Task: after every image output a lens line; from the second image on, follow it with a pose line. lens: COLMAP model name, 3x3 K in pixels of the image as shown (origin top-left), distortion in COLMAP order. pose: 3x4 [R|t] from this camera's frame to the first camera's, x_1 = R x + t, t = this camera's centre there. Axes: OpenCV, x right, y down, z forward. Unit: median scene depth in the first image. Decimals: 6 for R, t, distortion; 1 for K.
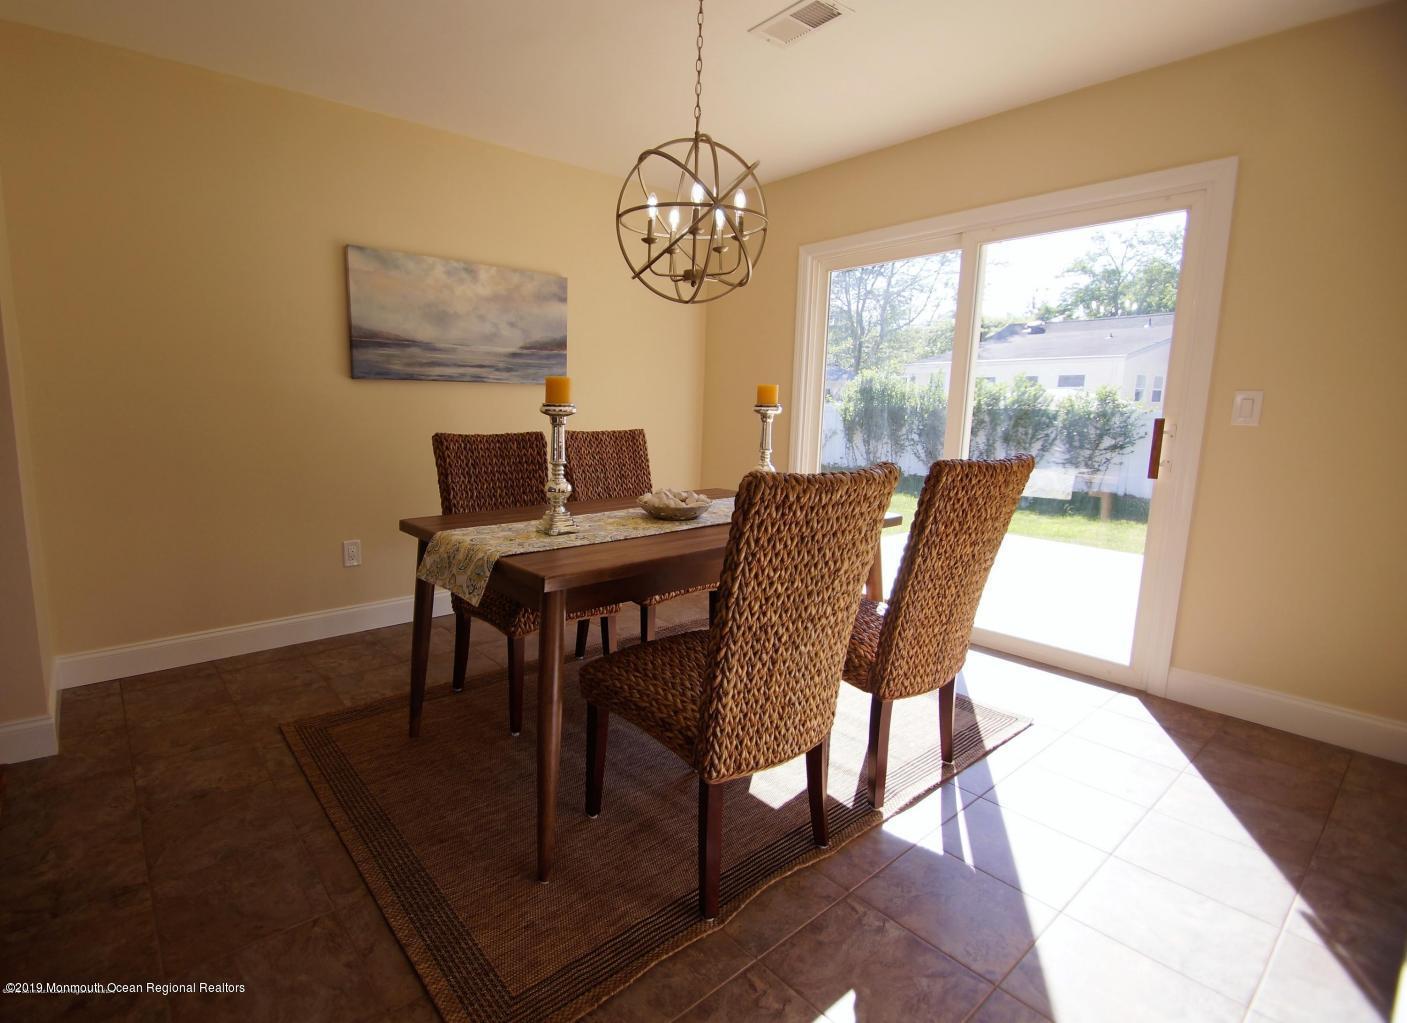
lens RADIAL K [[681.1, 0, 620.4], [0, 681.1, 508.0], [0, 0, 1]] dist [-0.017166, -0.000834]
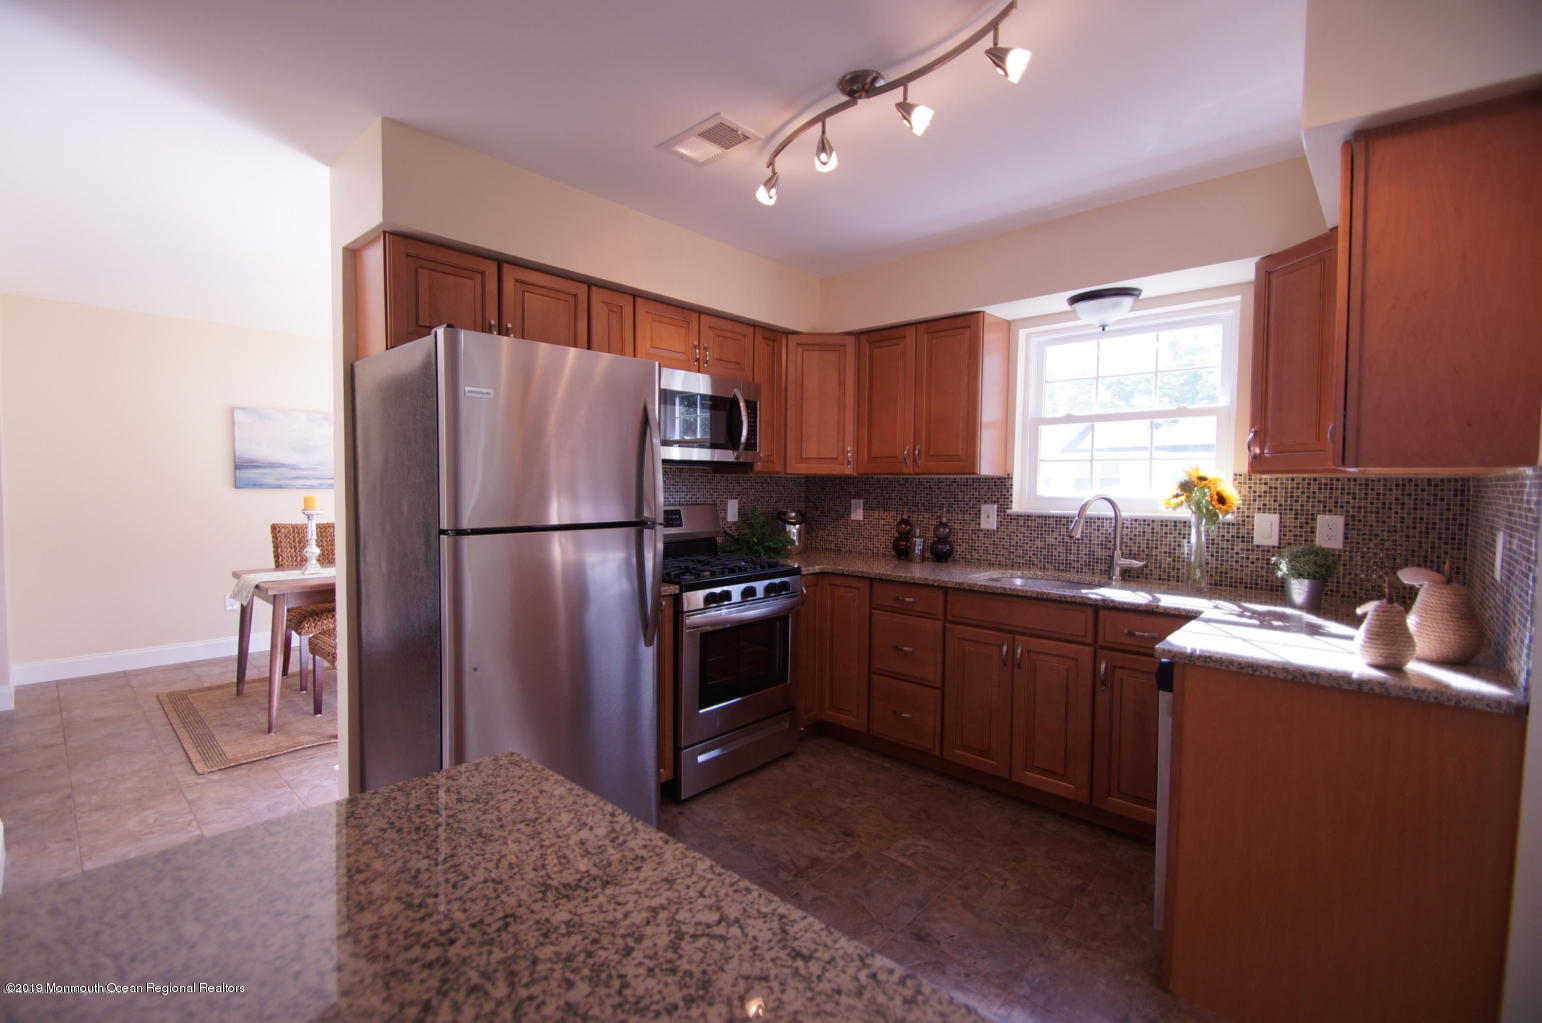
lens RADIAL K [[682.4, 0, 744.2], [0, 682.4, 517.1], [0, 0, 1]] dist [-0.000410, -0.009090]
pose [[0.989426, -0.010220, 0.144676, 0.541407], [0.025438, 0.994280, -0.103731, 0.068189], [-0.142788, 0.106315, 0.984027, -0.712304]]
